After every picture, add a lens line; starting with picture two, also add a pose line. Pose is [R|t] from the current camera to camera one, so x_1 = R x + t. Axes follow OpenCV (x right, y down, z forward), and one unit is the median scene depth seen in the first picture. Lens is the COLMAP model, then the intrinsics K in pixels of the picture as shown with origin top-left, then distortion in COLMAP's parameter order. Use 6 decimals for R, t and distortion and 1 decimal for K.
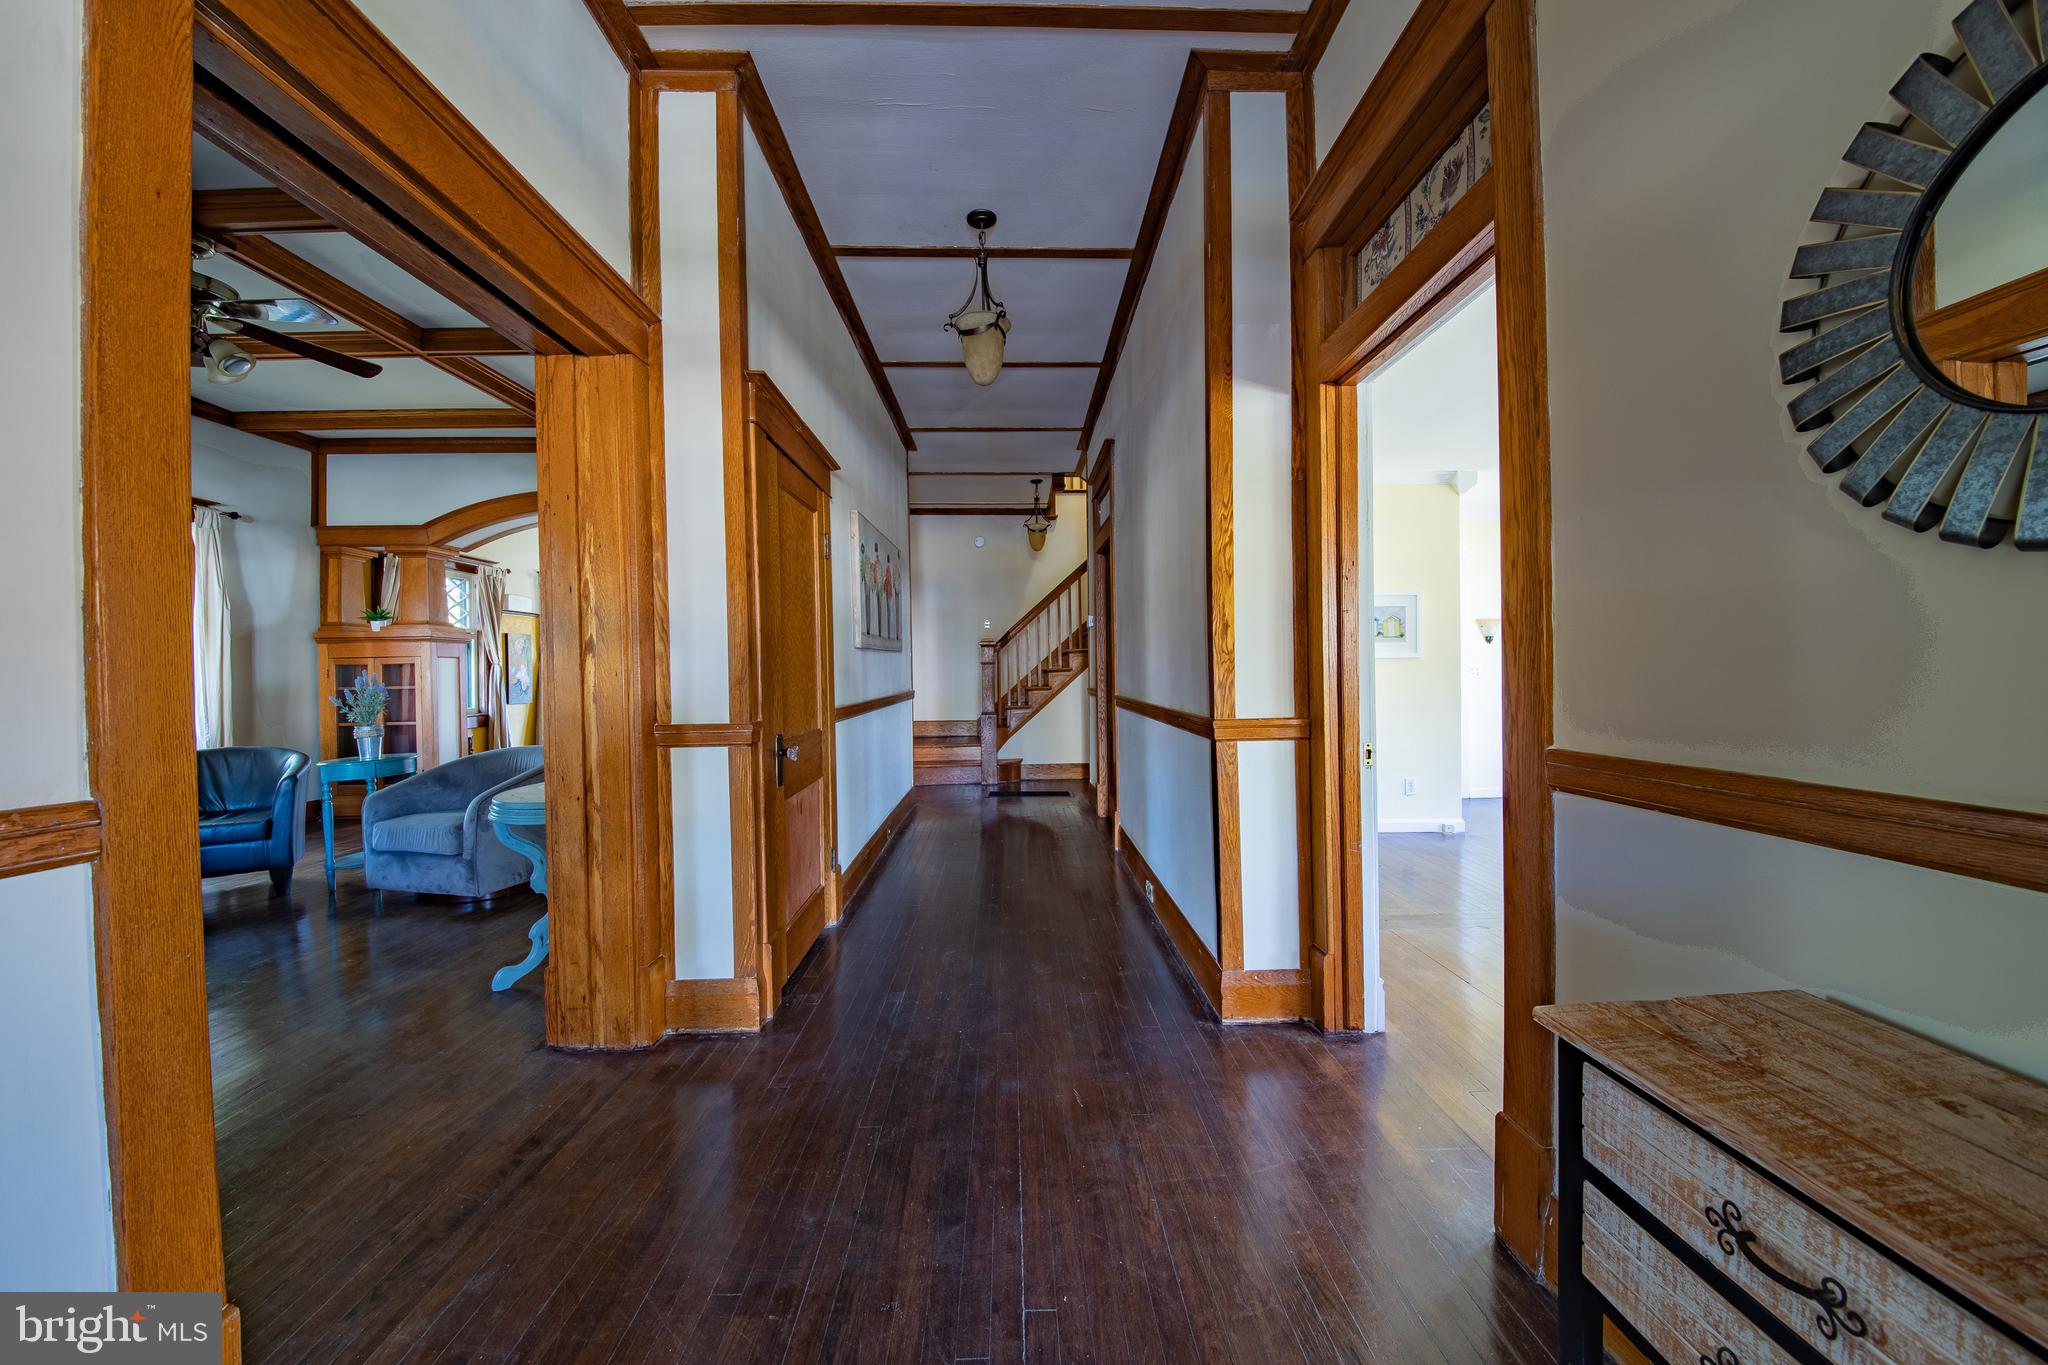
lens RADIAL K [[749.1, 0, 1024.0], [0, 749.1, 682.5], [0, 0, 1]] dist [-0.001963, -0.000083]
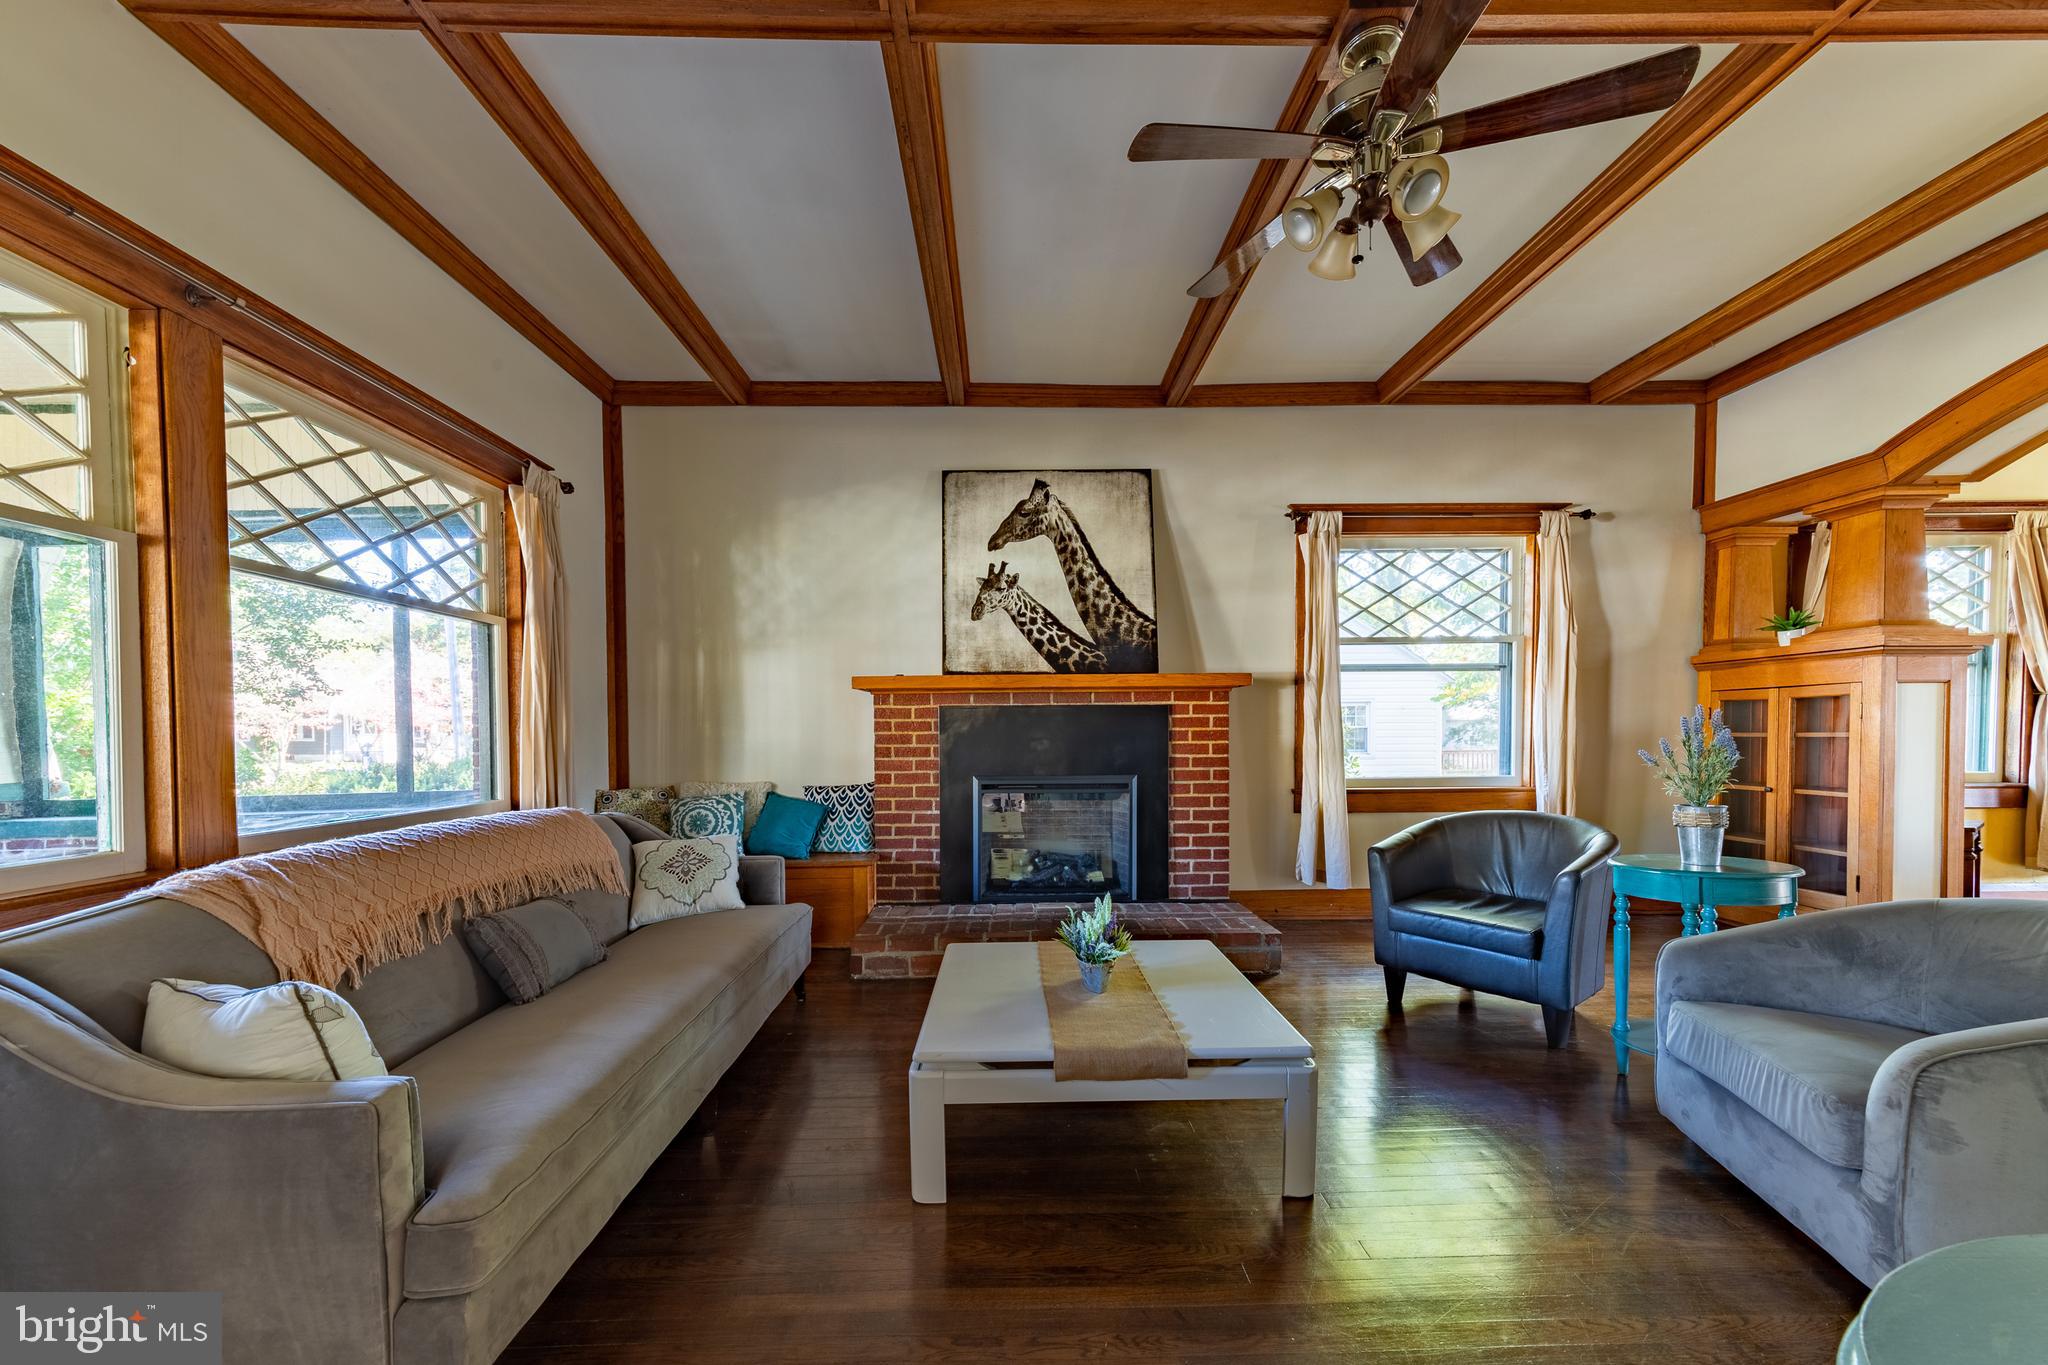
lens RADIAL K [[752.0, 0, 1020.6], [0, 752.0, 739.8], [0, 0, 1]] dist [0.010516, 0.000181]
pose [[0.015103, 0.027450, -0.999509, -0.220797], [-0.005295, 0.999611, 0.027373, -0.002490], [0.999872, 0.004879, 0.015242, 0.334499]]
